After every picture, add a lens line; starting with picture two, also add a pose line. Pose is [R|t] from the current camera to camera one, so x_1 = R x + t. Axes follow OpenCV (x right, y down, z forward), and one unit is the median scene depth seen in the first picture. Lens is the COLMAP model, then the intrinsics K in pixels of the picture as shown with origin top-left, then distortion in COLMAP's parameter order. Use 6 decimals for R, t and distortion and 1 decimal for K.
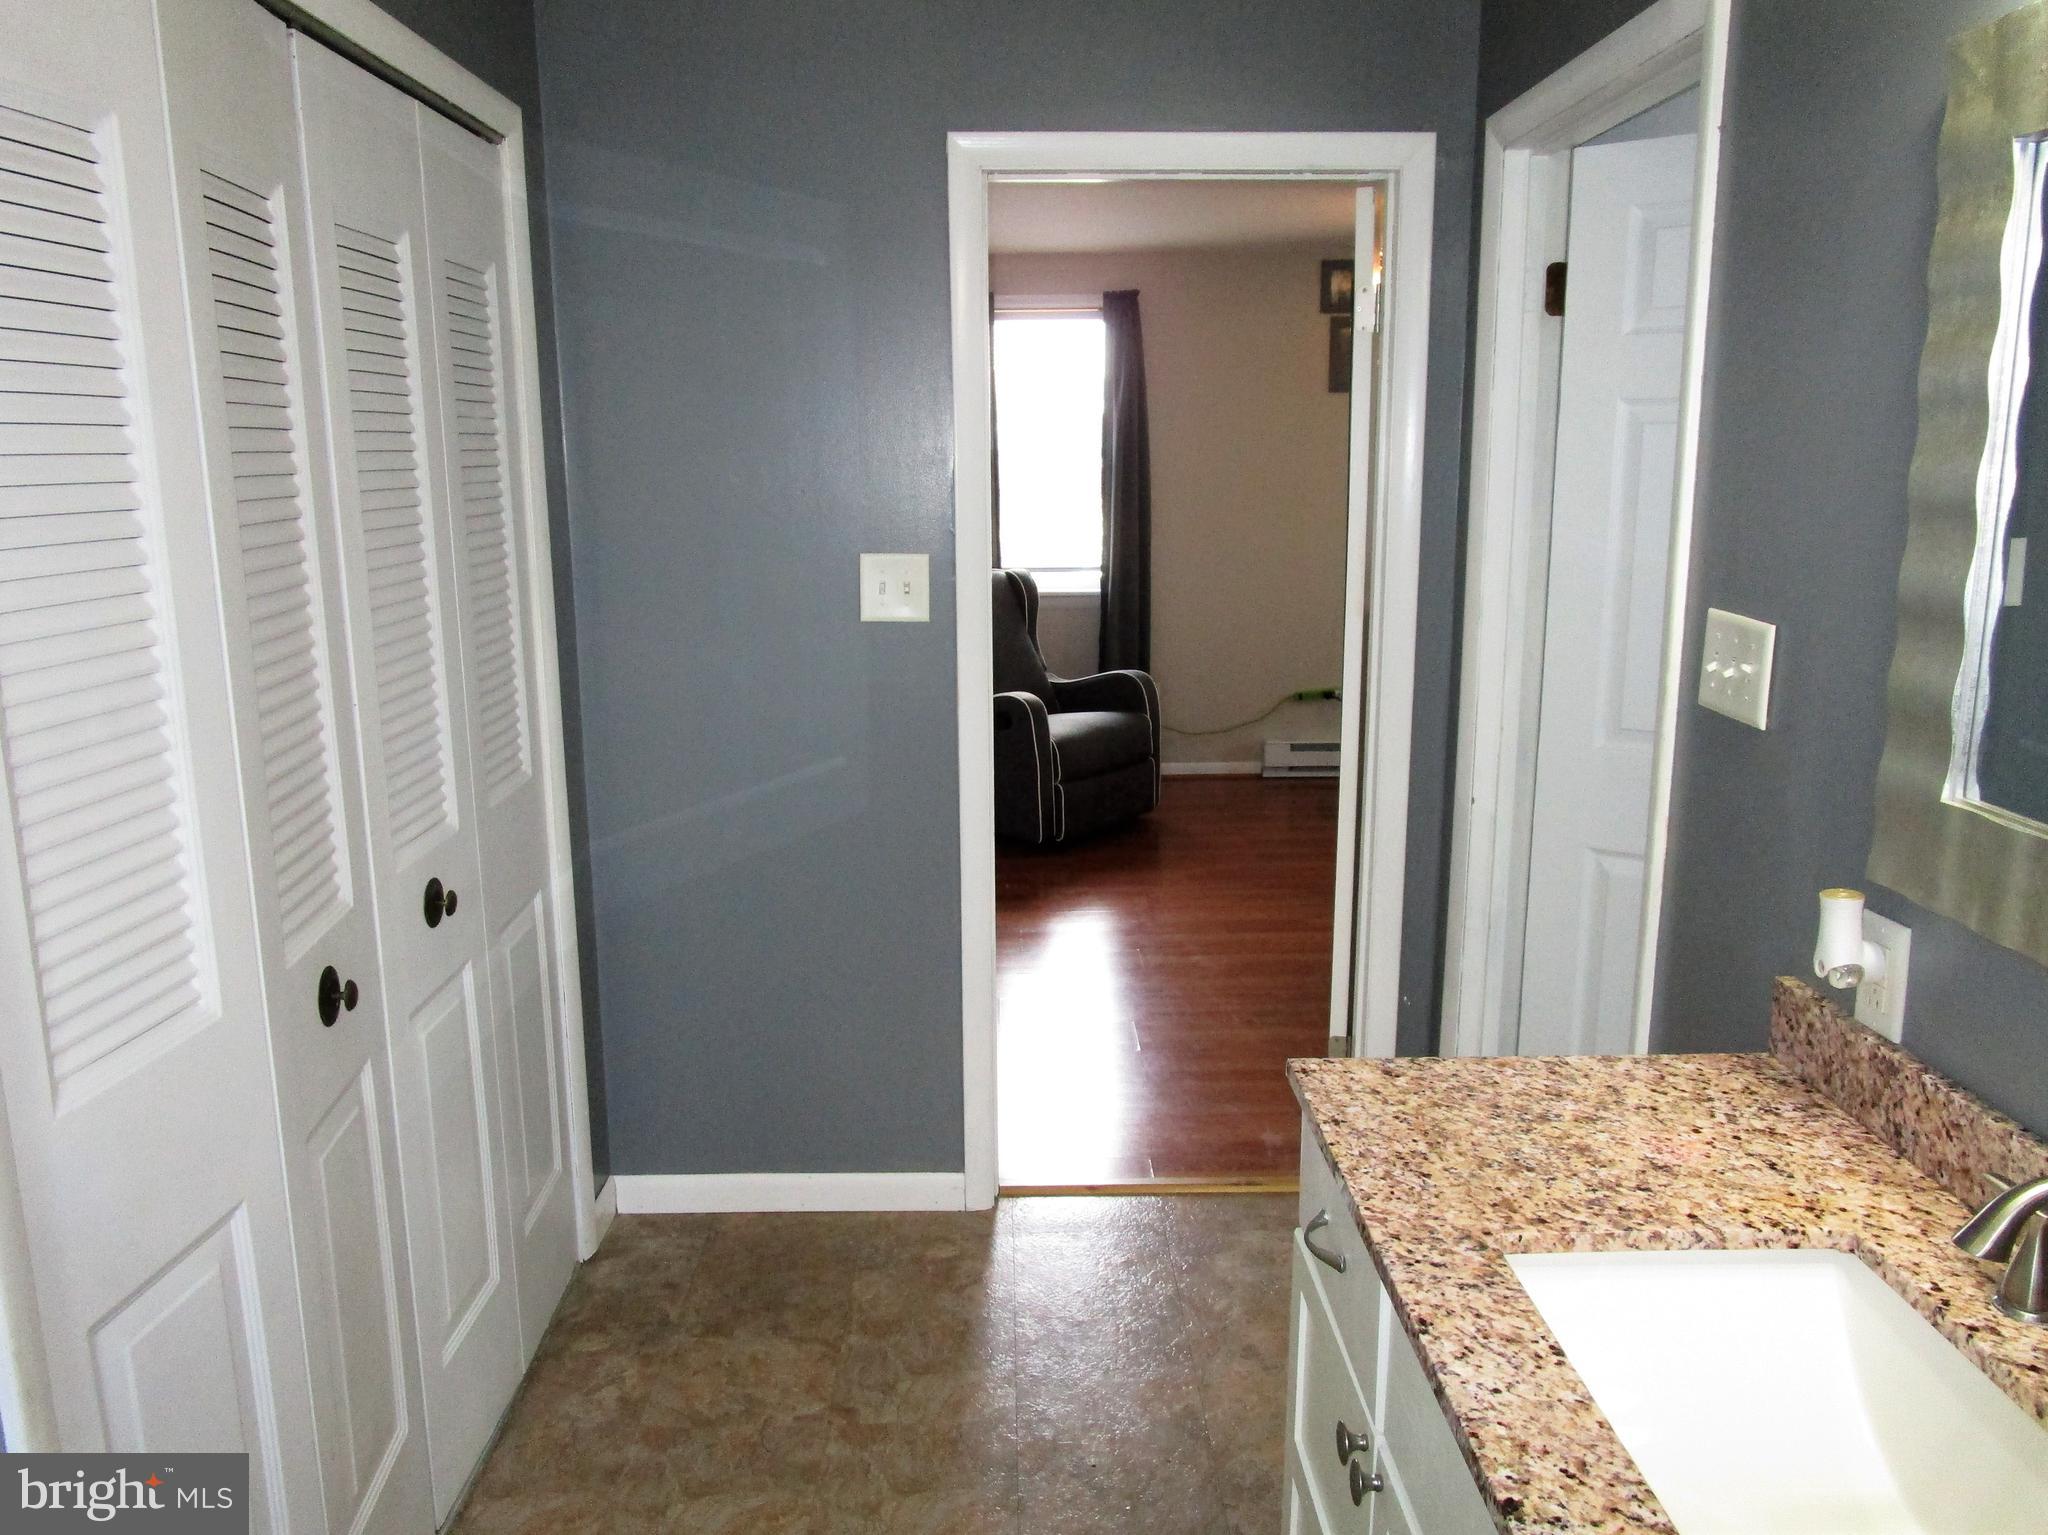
lens RADIAL K [[1510.6, 0, 1018.6], [0, 1510.6, 771.8], [0, 0, 1]] dist [-0.025396, 0.009404]
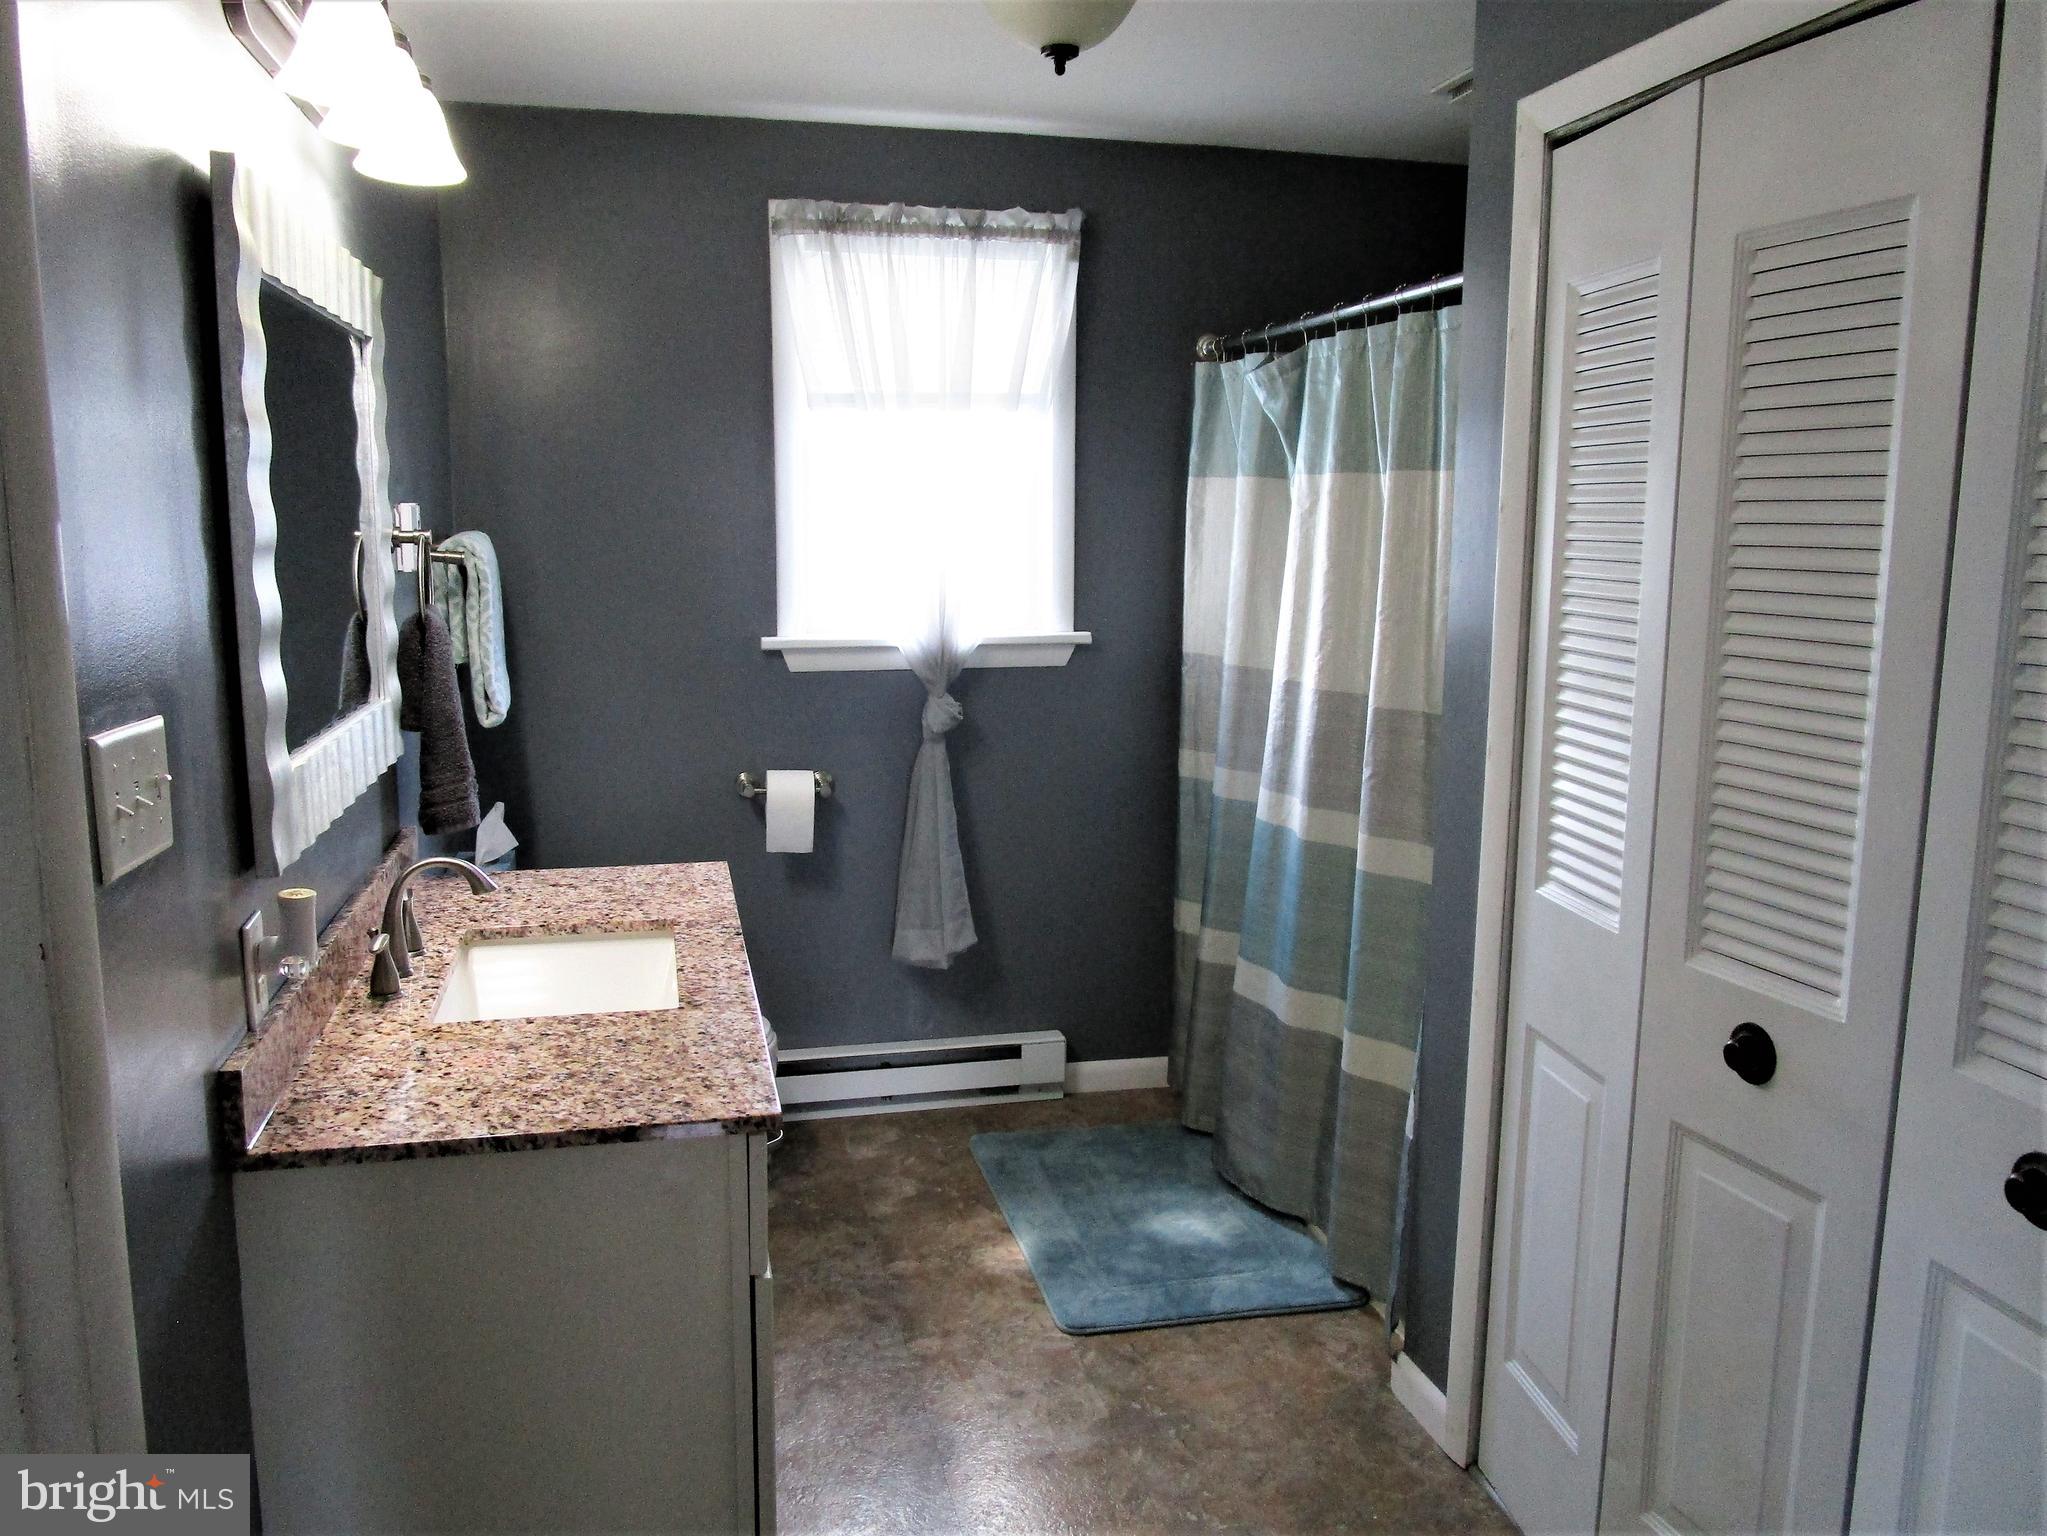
lens RADIAL K [[1509.9, 0, 1018.1], [0, 1509.9, 772.3], [0, 0, 1]] dist [-0.025396, 0.009404]
pose [[-0.975820, 0.038463, -0.215165, 0.268315], [-0.043617, 0.930331, 0.364118, -0.436625], [0.214180, 0.364698, -0.906158, 2.131824]]
